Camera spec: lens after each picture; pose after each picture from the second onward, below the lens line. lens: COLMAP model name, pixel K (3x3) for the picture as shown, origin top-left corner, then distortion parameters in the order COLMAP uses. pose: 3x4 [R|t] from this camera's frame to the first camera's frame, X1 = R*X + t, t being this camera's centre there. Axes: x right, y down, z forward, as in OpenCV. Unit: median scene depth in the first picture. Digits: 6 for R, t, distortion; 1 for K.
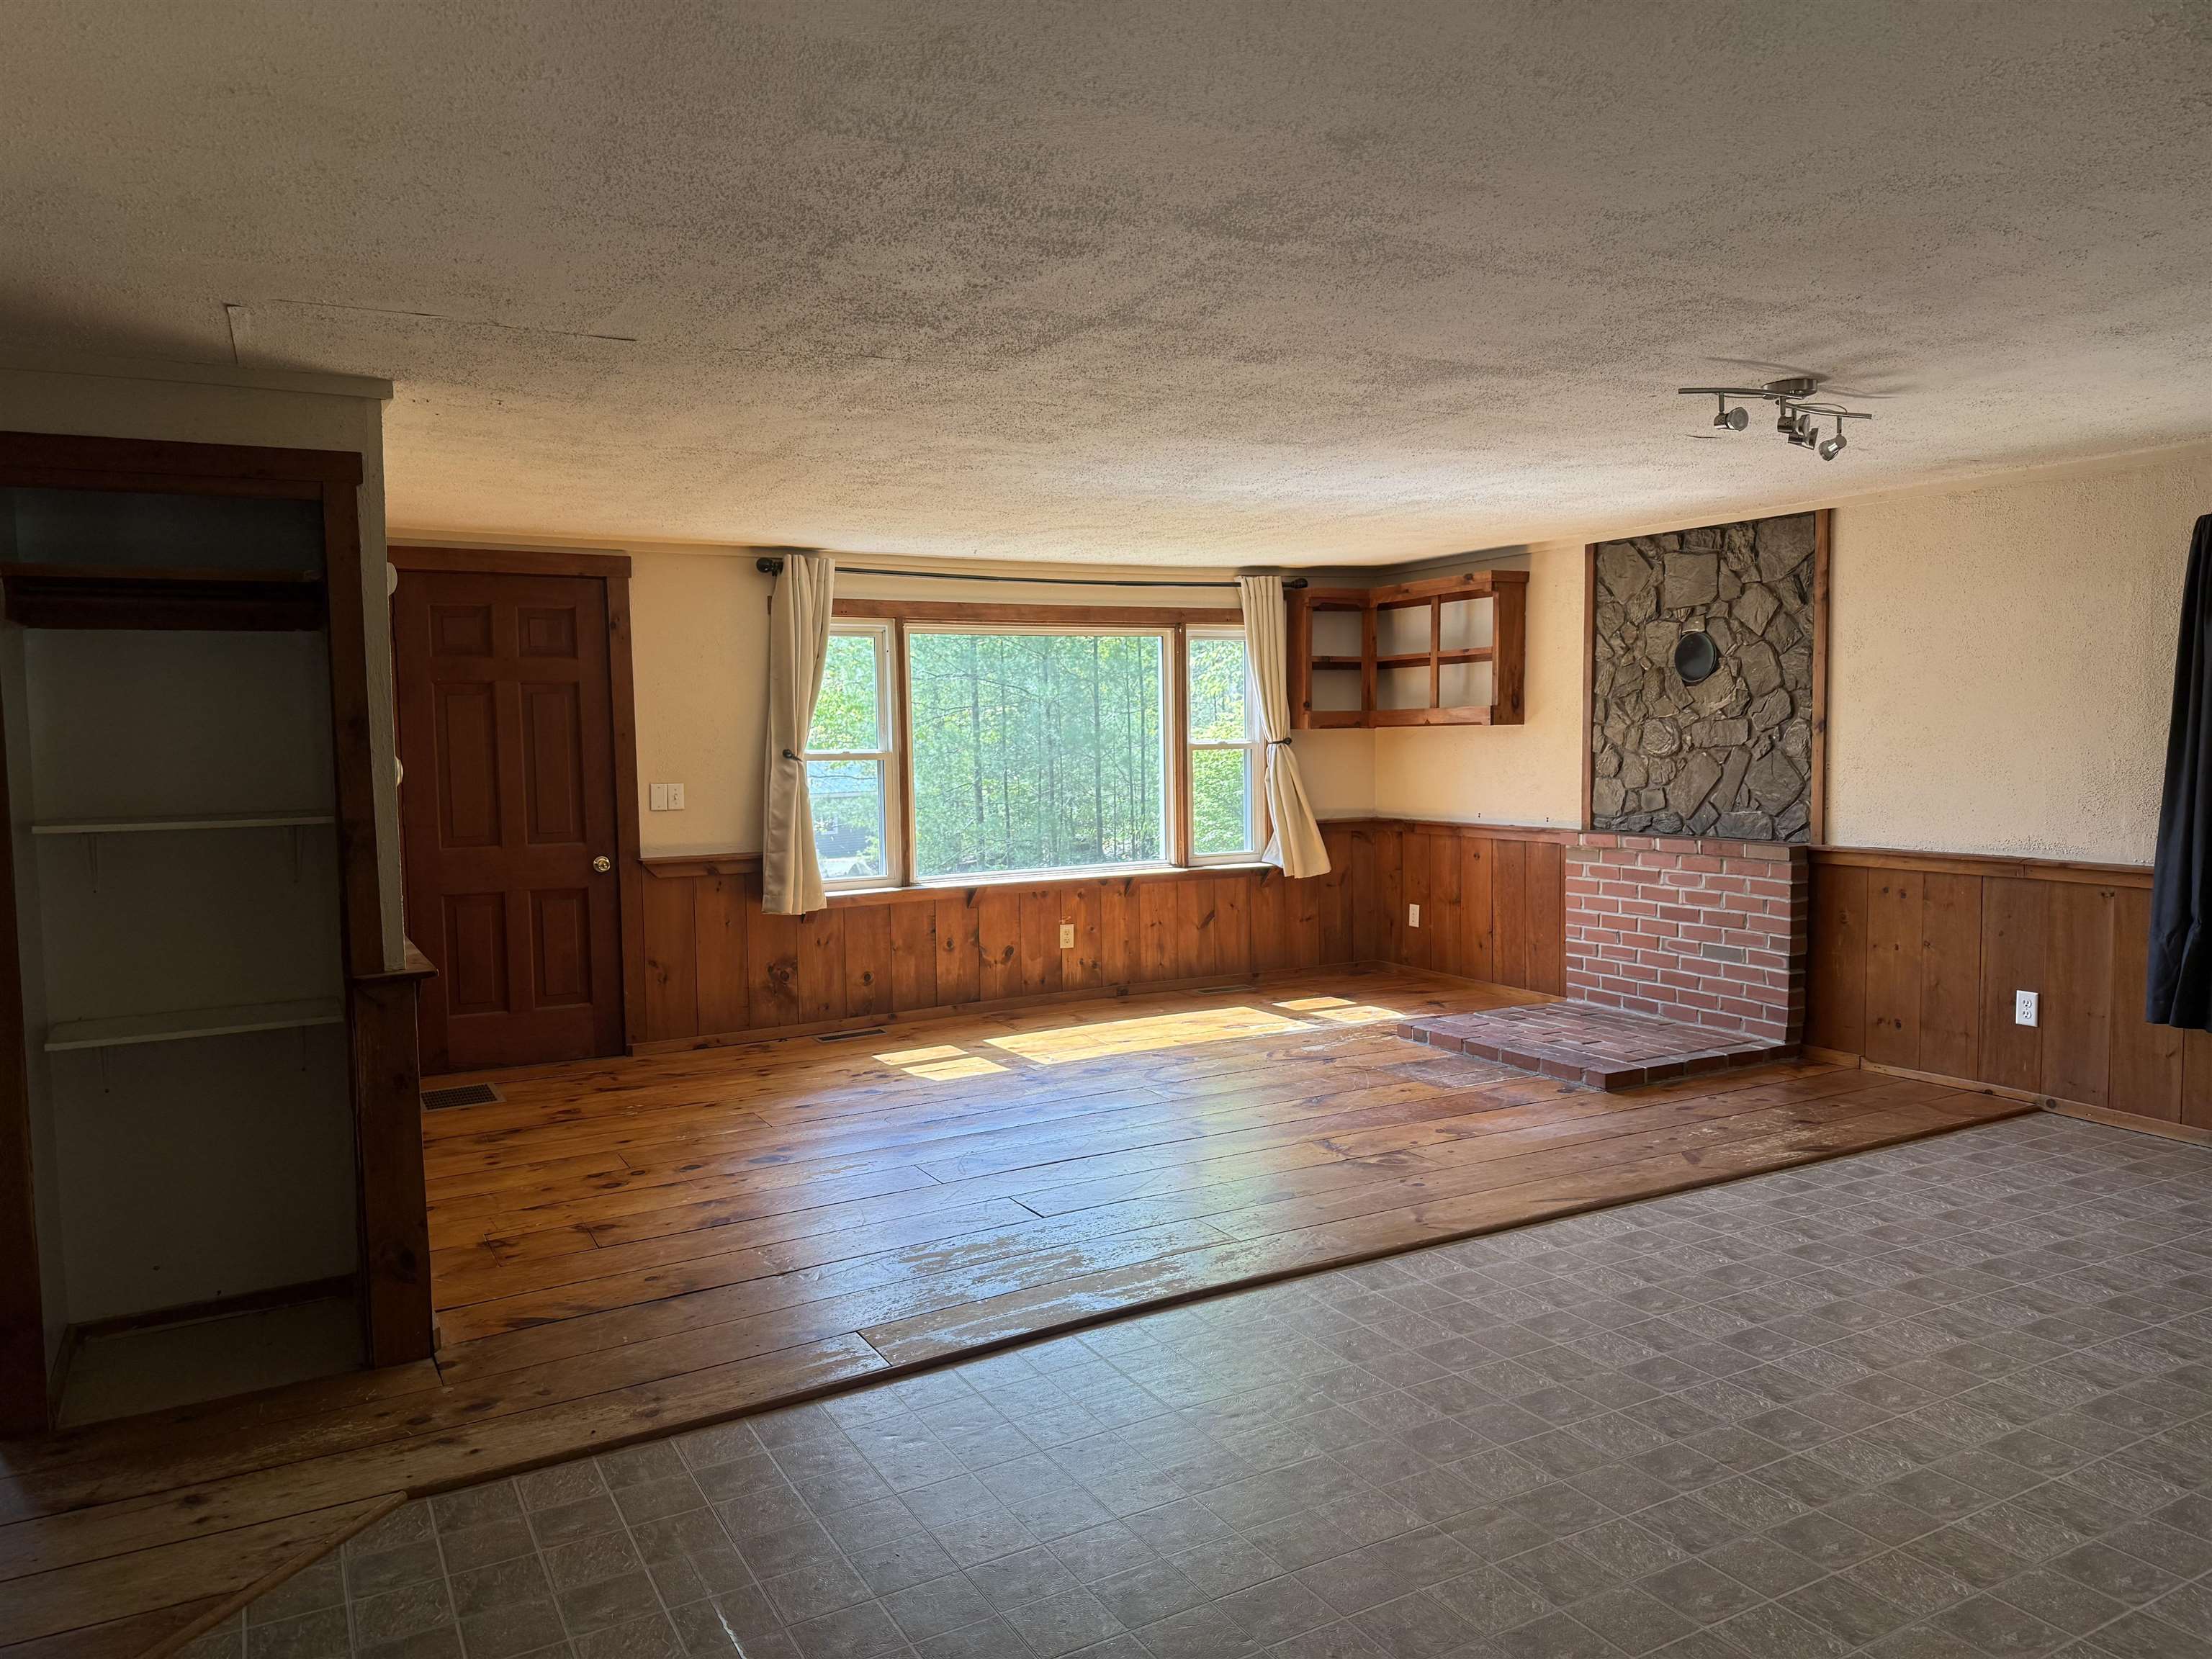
lens RADIAL K [[1545.9, 0, 1110.6], [0, 1545.9, 835.8], [0, 0, 1]] dist [0.081246, -0.067997]
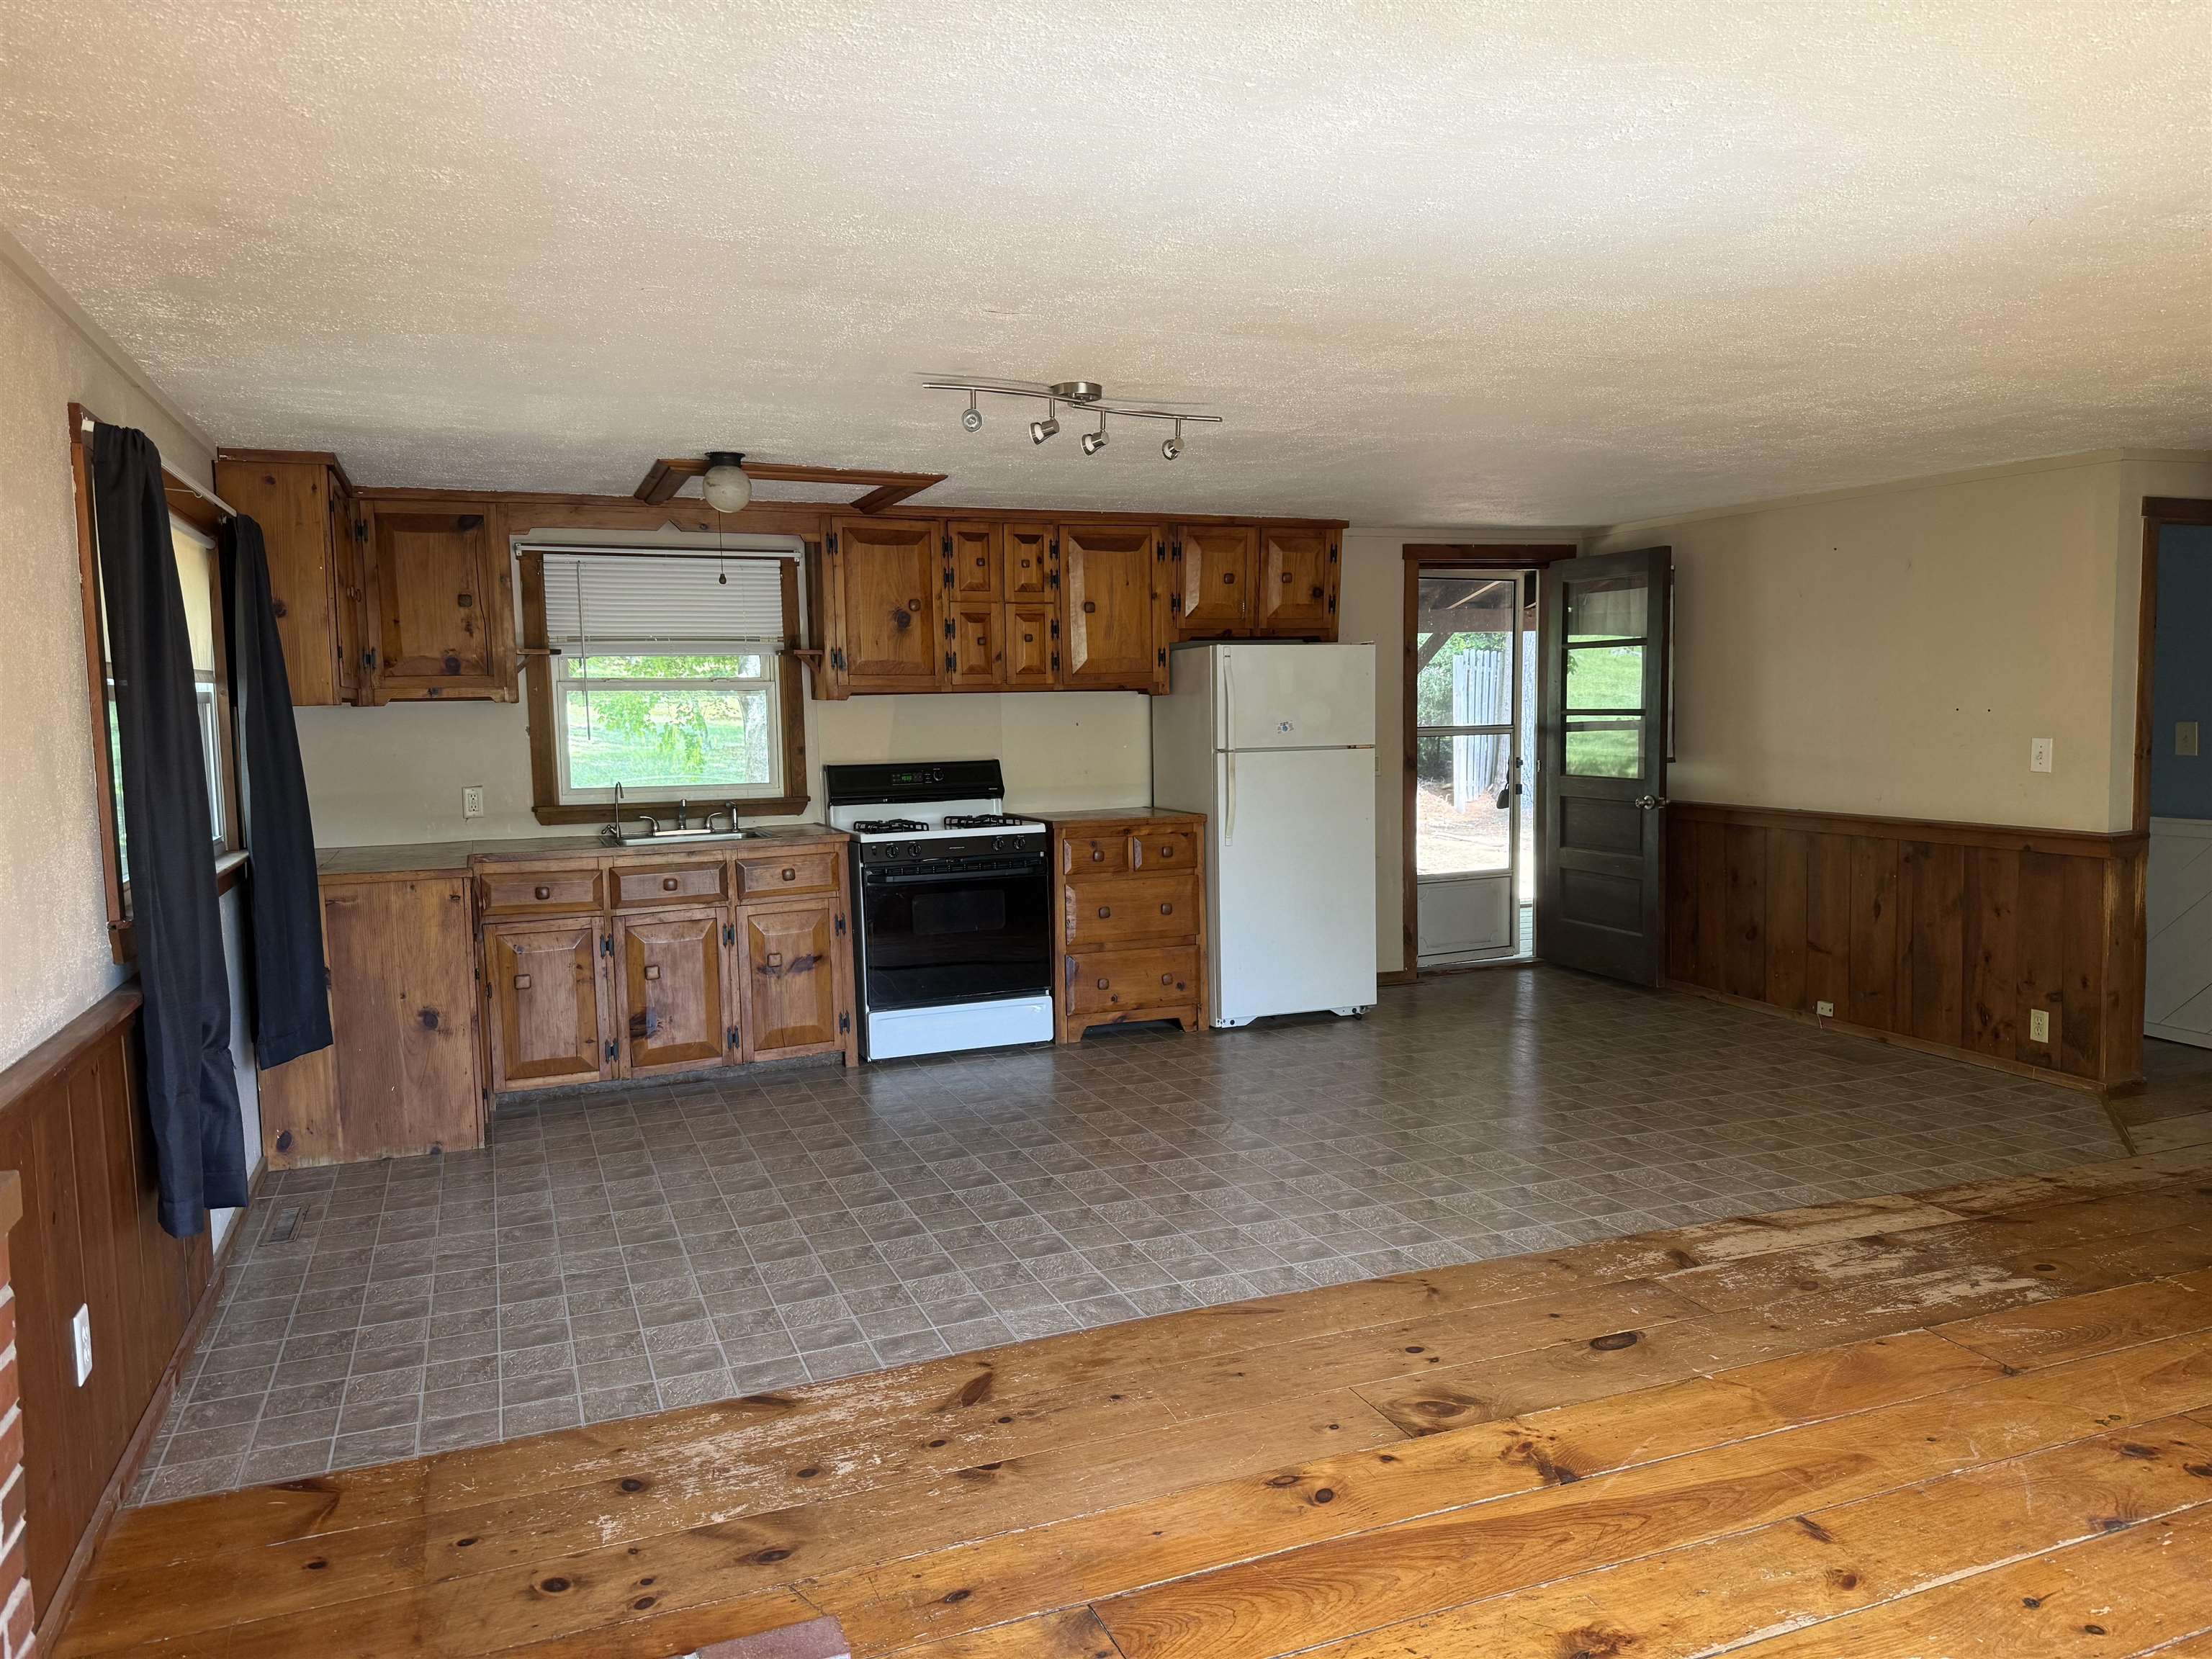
lens RADIAL K [[1545.9, 0, 1108.6], [0, 1545.9, 838.1], [0, 0, 1]] dist [0.081246, -0.067997]
pose [[-0.990703, 0.023324, 0.134028, 0.162047], [0.043658, 0.987593, 0.150846, -0.085698], [-0.128847, 0.155295, -0.979429, 1.161506]]
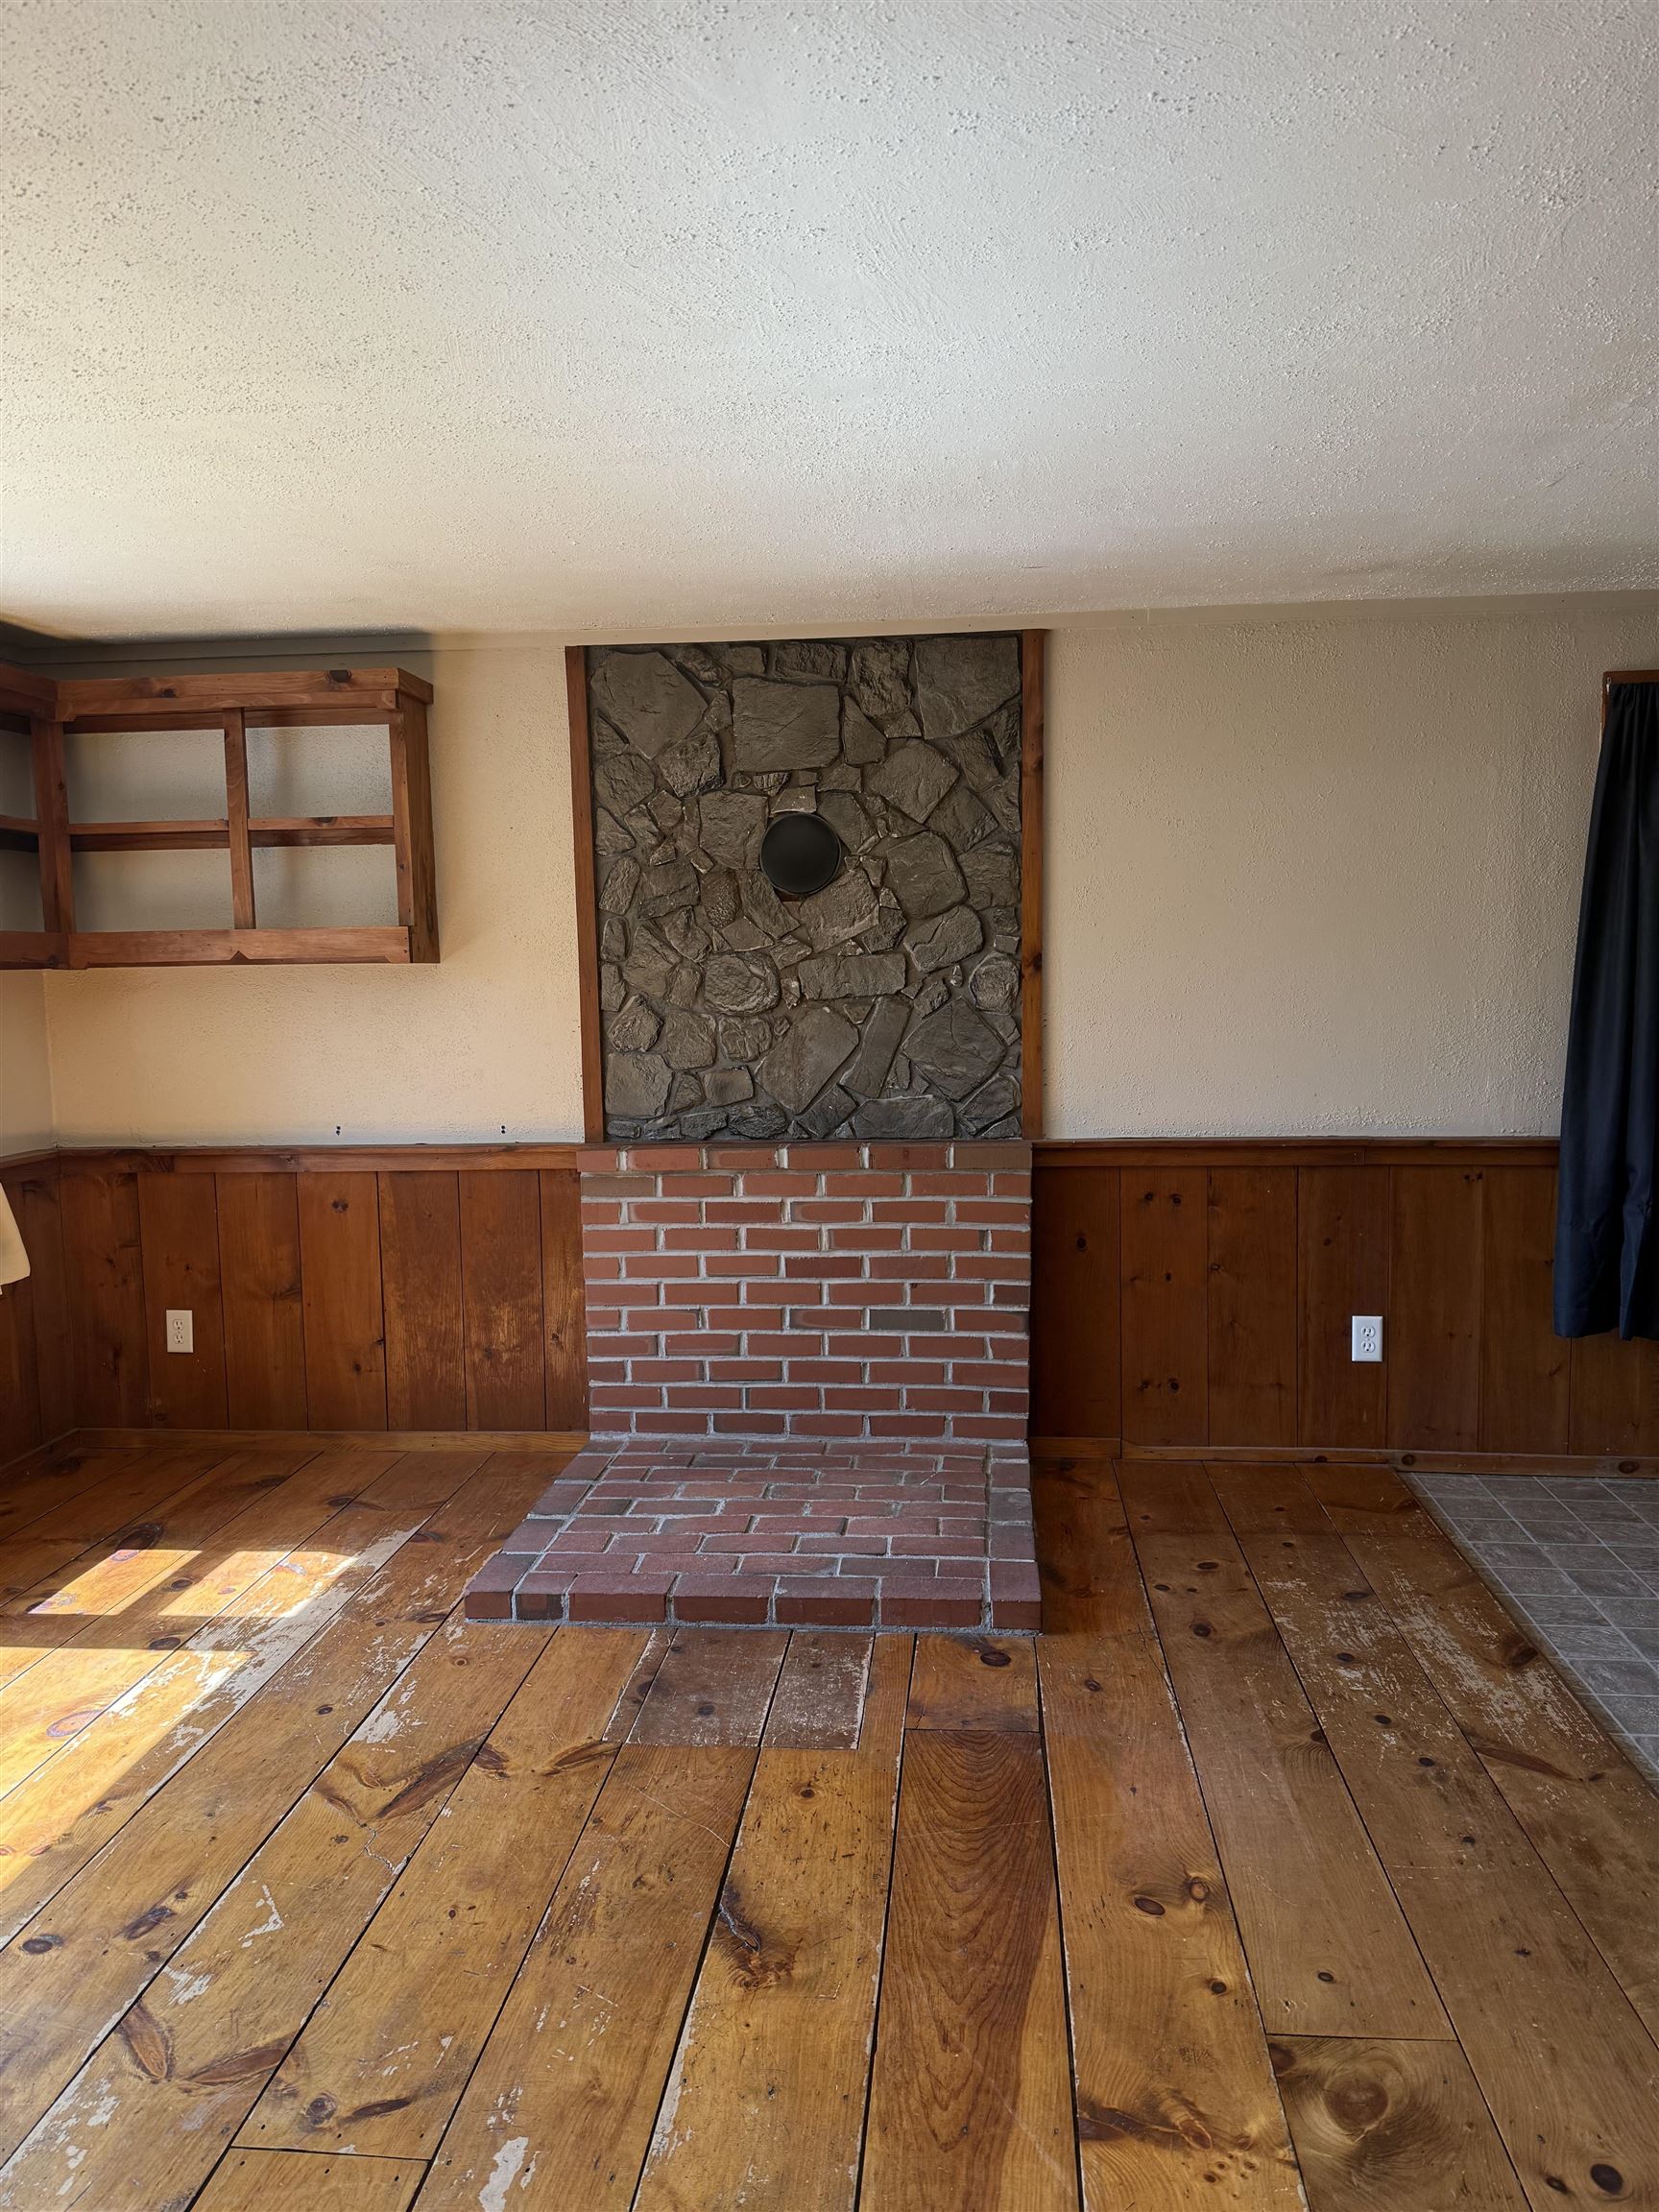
lens RADIAL K [[1545.9, 0, 839.2], [0, 1545.9, 1124.1], [0, 0, 1]] dist [0.081246, -0.067997]
pose [[0.569718, -0.076615, 0.818262, -0.130036], [0.065023, 0.996726, 0.048052, -0.035709], [-0.819264, 0.025830, 0.572834, 0.639523]]
